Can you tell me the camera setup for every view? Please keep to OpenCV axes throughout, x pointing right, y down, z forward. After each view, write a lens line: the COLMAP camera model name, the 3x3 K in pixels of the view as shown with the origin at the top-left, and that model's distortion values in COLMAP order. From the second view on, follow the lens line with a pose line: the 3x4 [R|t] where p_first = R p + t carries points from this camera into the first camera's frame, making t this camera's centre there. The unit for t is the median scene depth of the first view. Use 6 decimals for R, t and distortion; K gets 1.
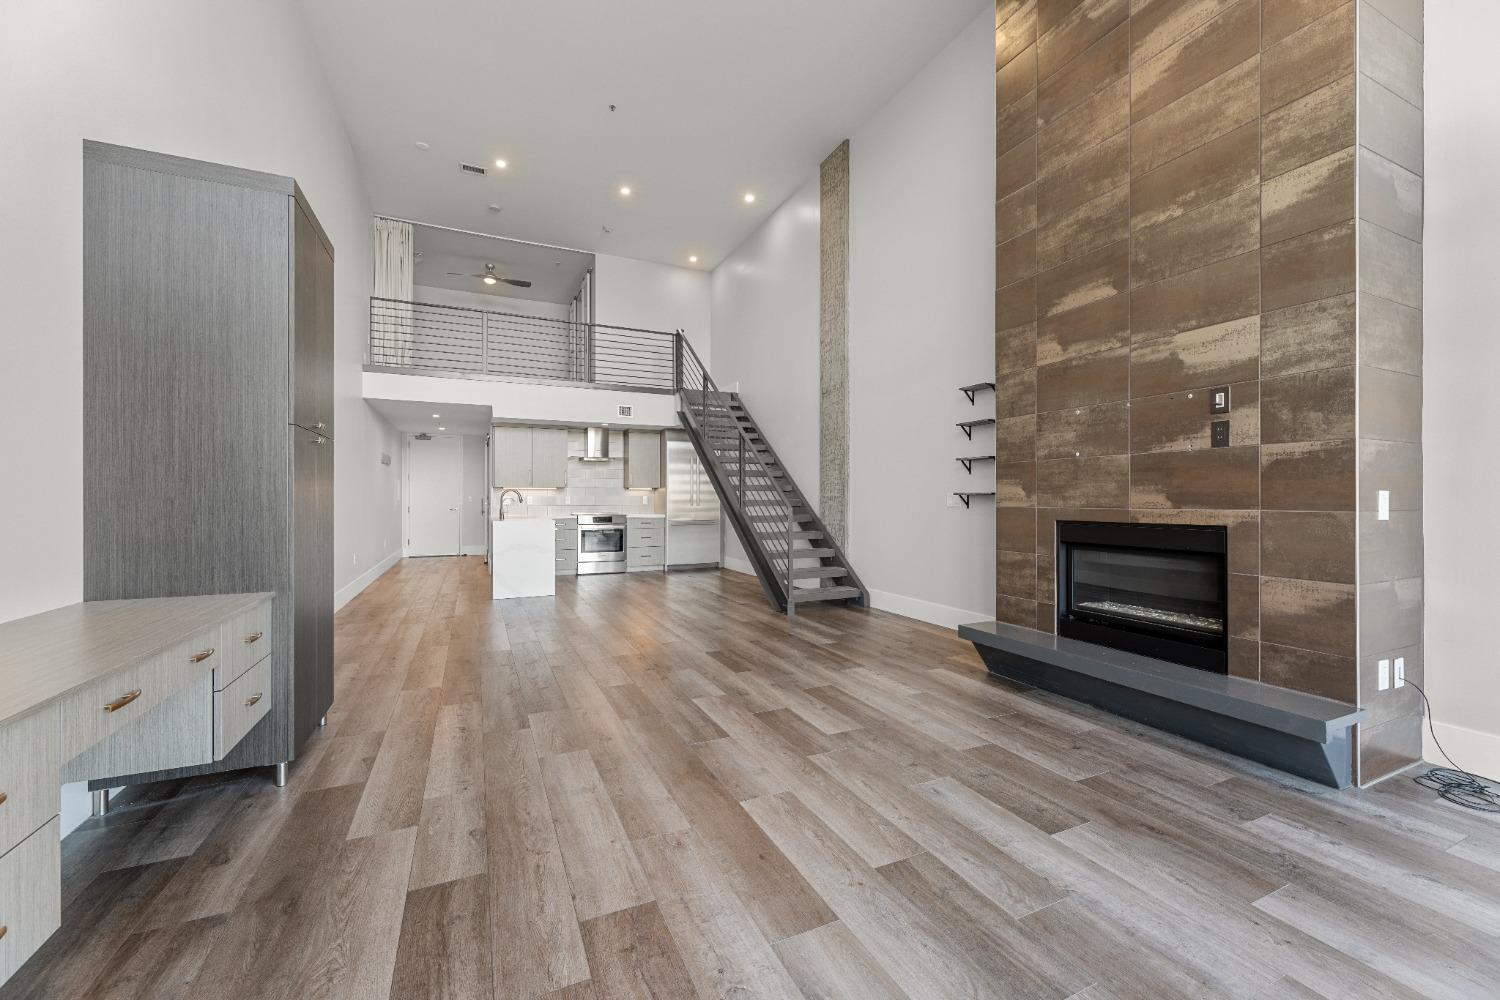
lens RADIAL K [[595.8, 0, 746.5], [0, 595.8, 495.3], [0, 0, 1]] dist [0.000147, -0.000127]
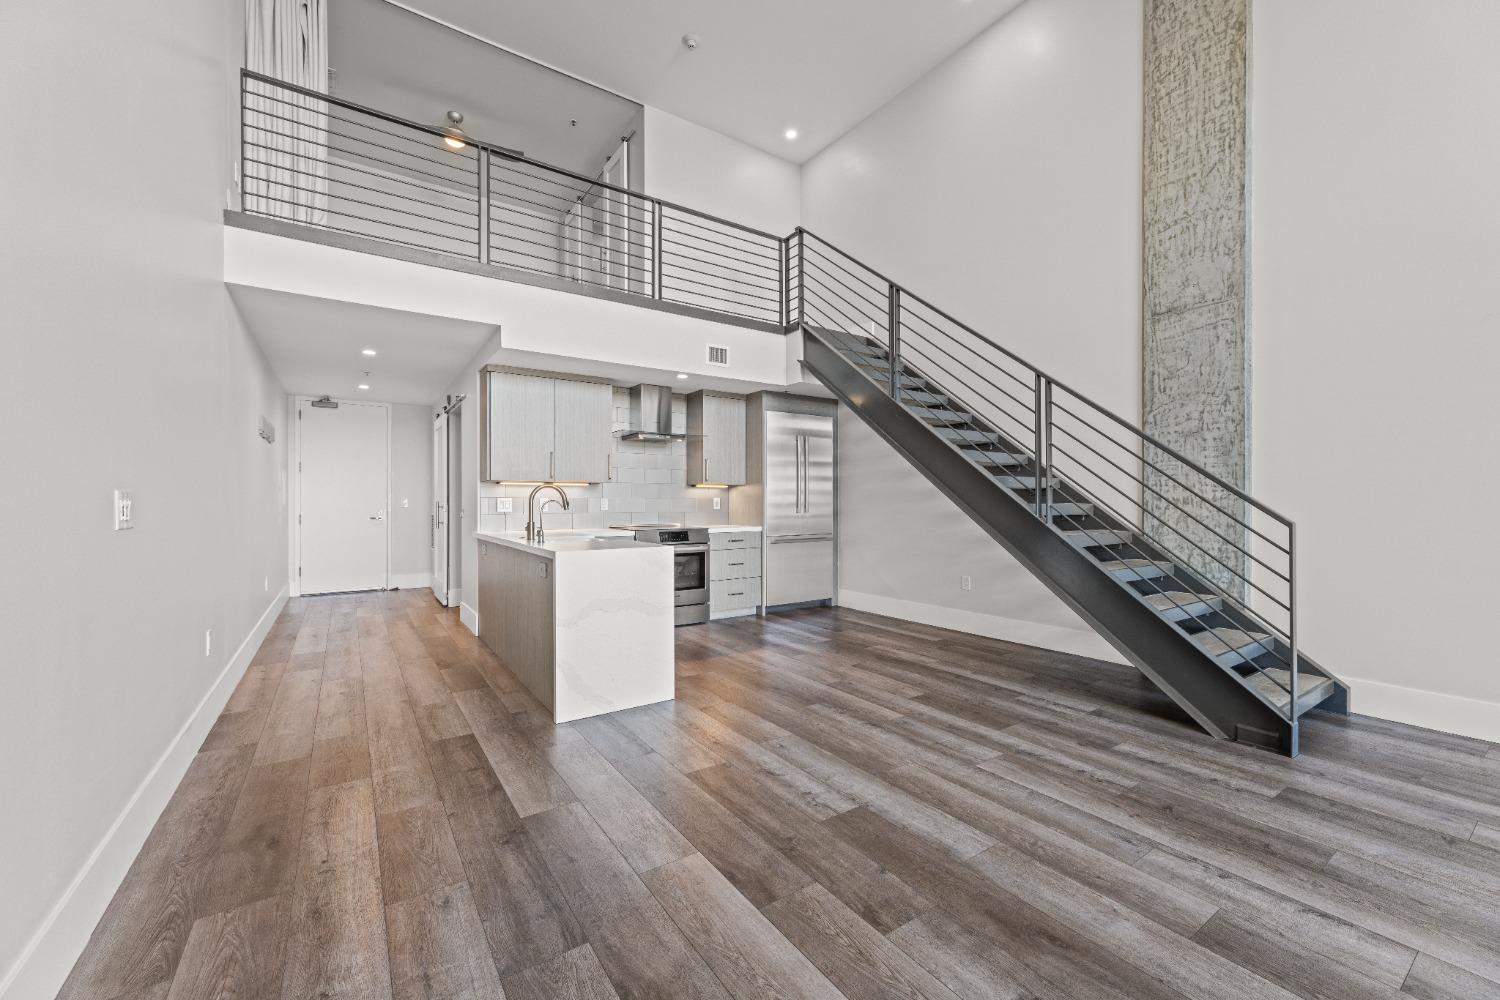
lens RADIAL K [[595.8, 0, 750.0], [0, 595.8, 503.0], [0, 0, 1]] dist [0.000147, -0.000127]
pose [[0.985924, -0.001052, 0.167192, -0.391490], [-0.000260, 0.999969, 0.007827, 0.003179], [-0.167195, -0.007761, 0.985893, 0.582061]]
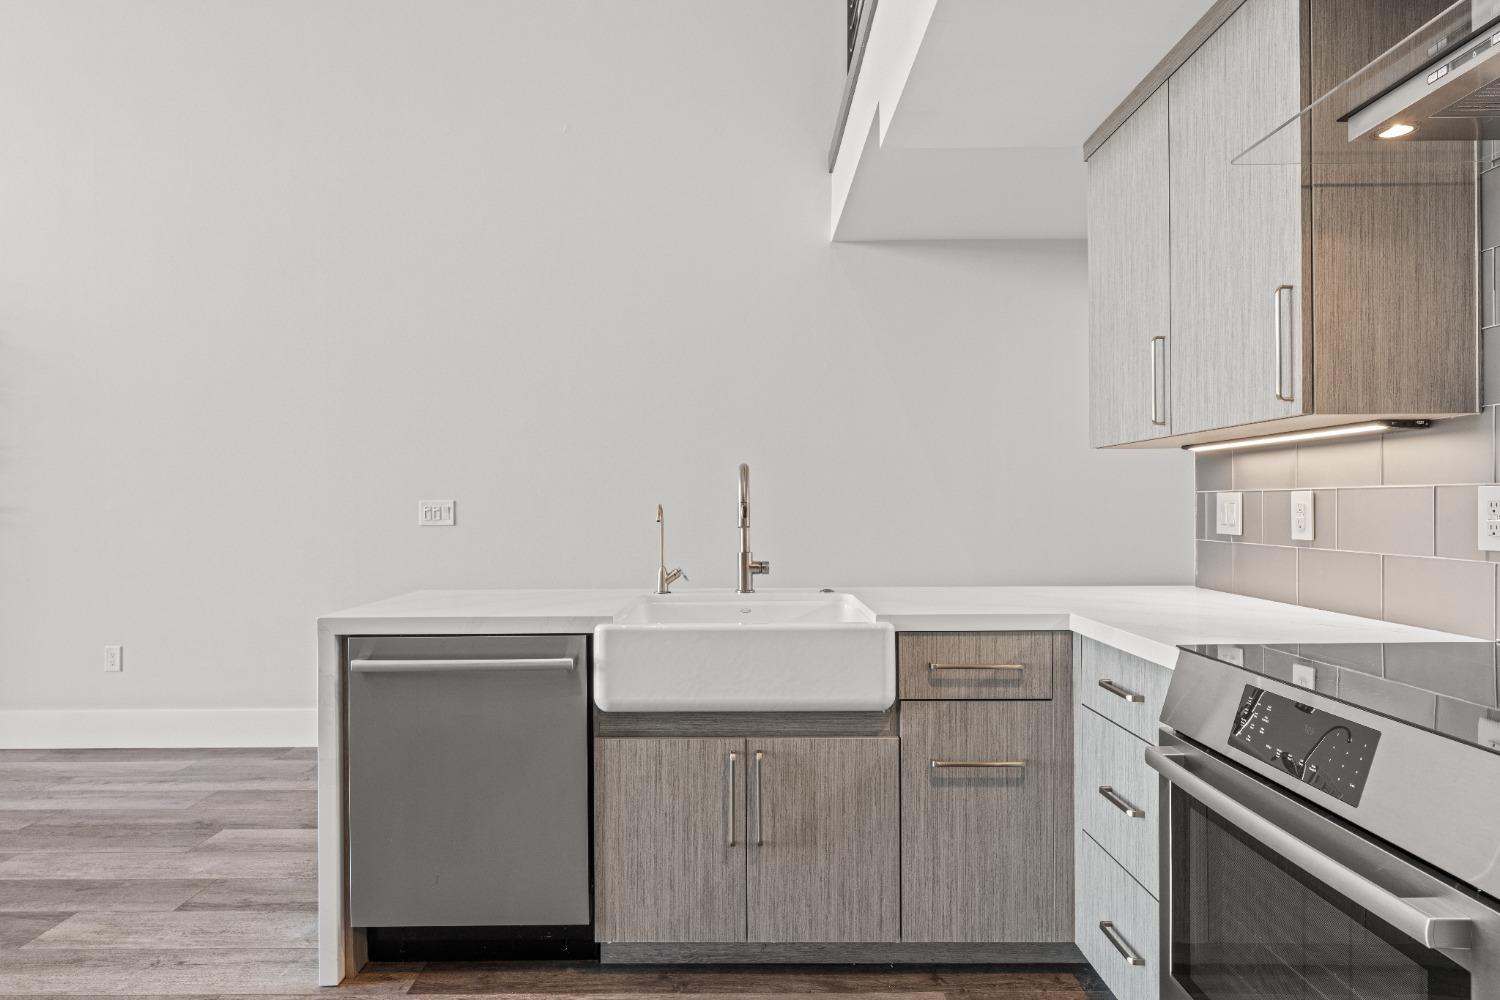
lens RADIAL K [[888.4, 0, 743.8], [0, 888.4, 510.7], [0, 0, 1]] dist [0.001615, 0.000623]
pose [[-0.416863, 0.009689, -0.908918, -0.124317], [0.012827, 0.999906, 0.004776, 0.006869], [0.908879, -0.009668, -0.416948, 1.438590]]
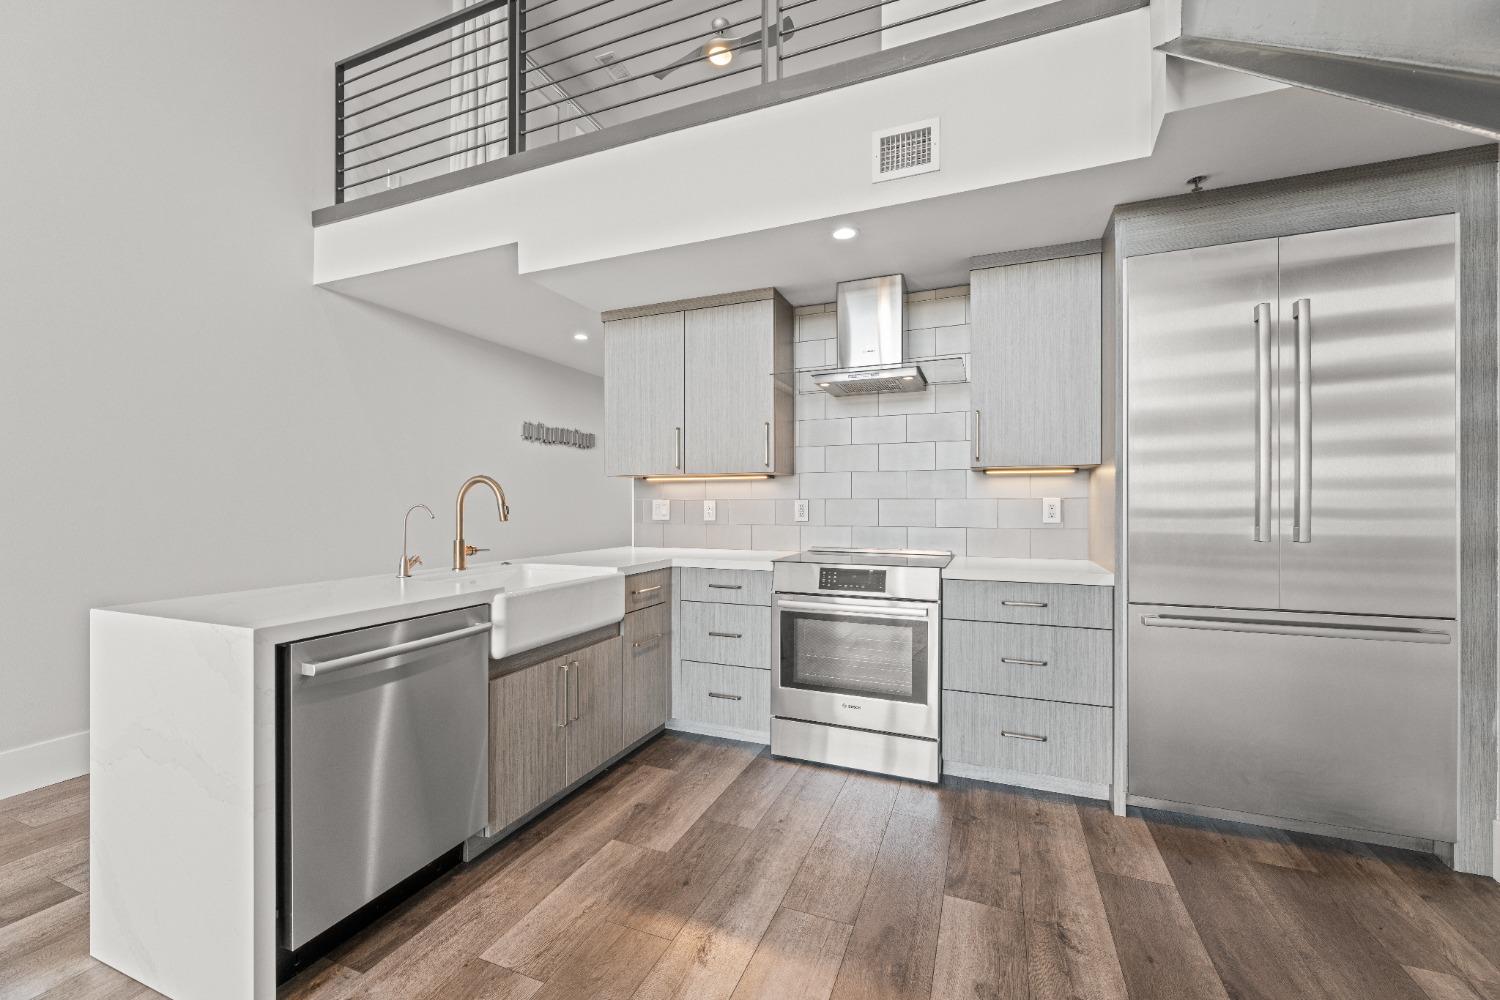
lens RADIAL K [[595.8, 0, 749.2], [0, 595.8, 505.6], [0, 0, 1]] dist [0.000147, -0.000127]
pose [[0.687256, 0.002603, -0.726411, -0.100411], [0.004136, 0.999963, 0.007496, 0.004238], [0.726404, -0.008157, 0.687220, 1.126286]]
